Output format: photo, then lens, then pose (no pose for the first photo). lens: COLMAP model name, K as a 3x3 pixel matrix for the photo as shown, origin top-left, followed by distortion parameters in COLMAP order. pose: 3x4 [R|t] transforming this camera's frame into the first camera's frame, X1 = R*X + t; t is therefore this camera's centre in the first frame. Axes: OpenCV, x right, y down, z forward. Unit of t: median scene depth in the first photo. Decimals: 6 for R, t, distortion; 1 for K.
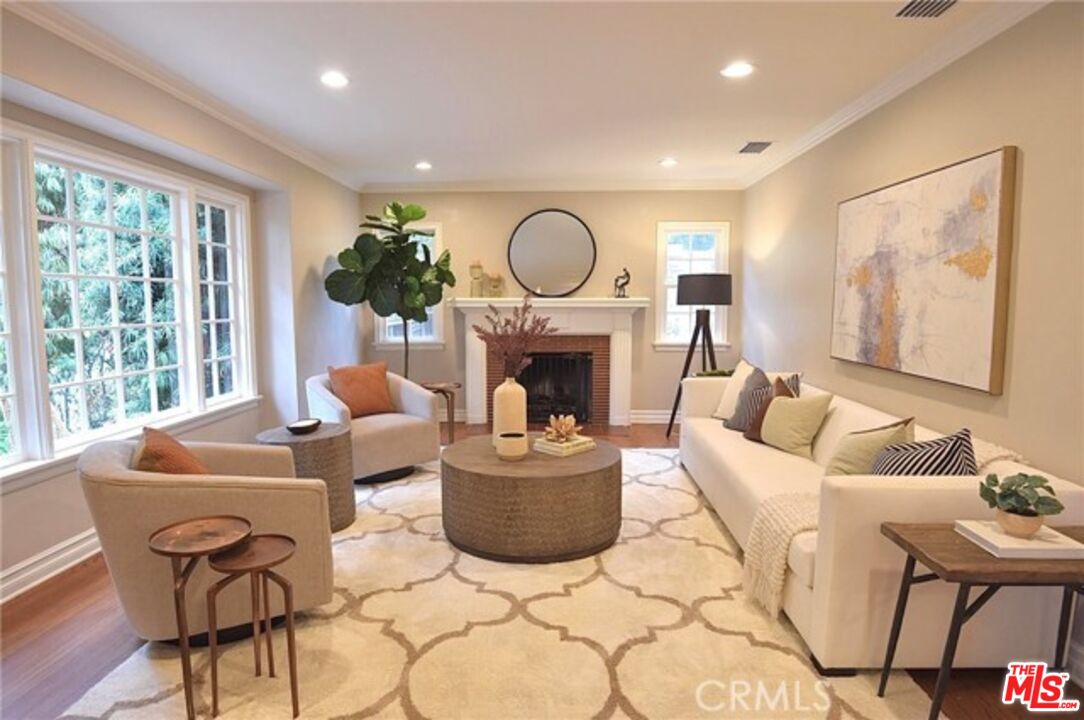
lens RADIAL K [[607.3, 0, 544.2], [0, 607.3, 365.1], [0, 0, 1]] dist [0.006450, -0.041401]
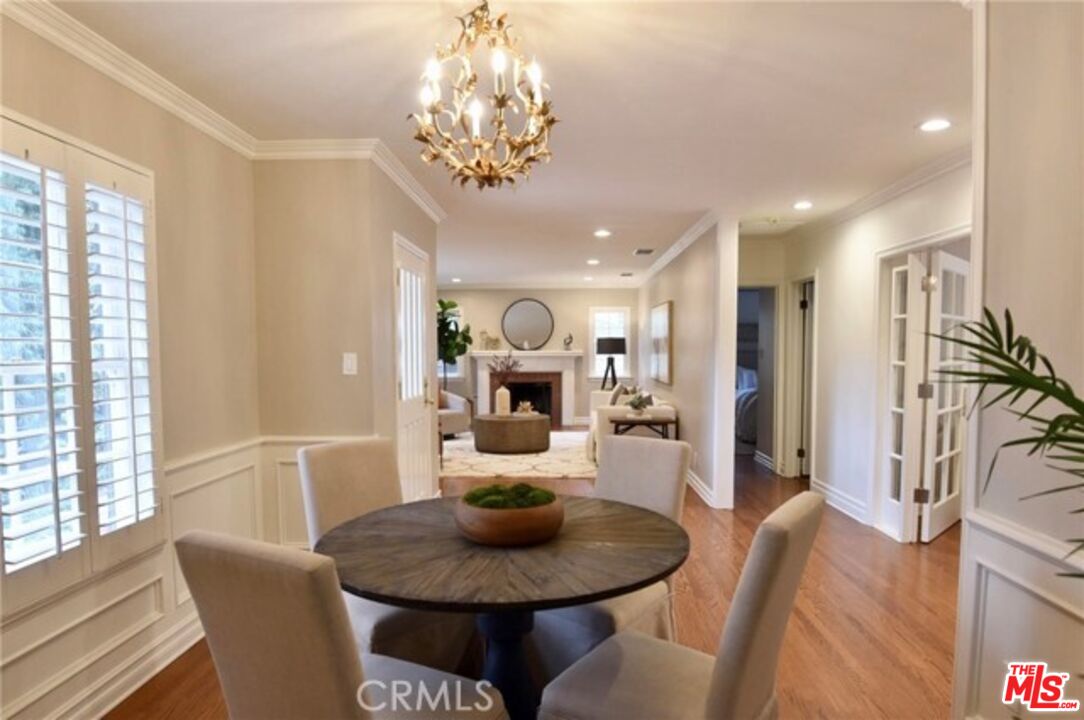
lens RADIAL K [[626.0, 0, 542.0], [0, 626.0, 360.0], [0, 0, 1]] dist [-0.014746, -0.002823]
pose [[0.999986, -0.002749, 0.004545, 0.065989], [0.003137, 0.996134, -0.087794, 0.104565], [-0.004286, 0.087807, 0.996128, -1.113889]]
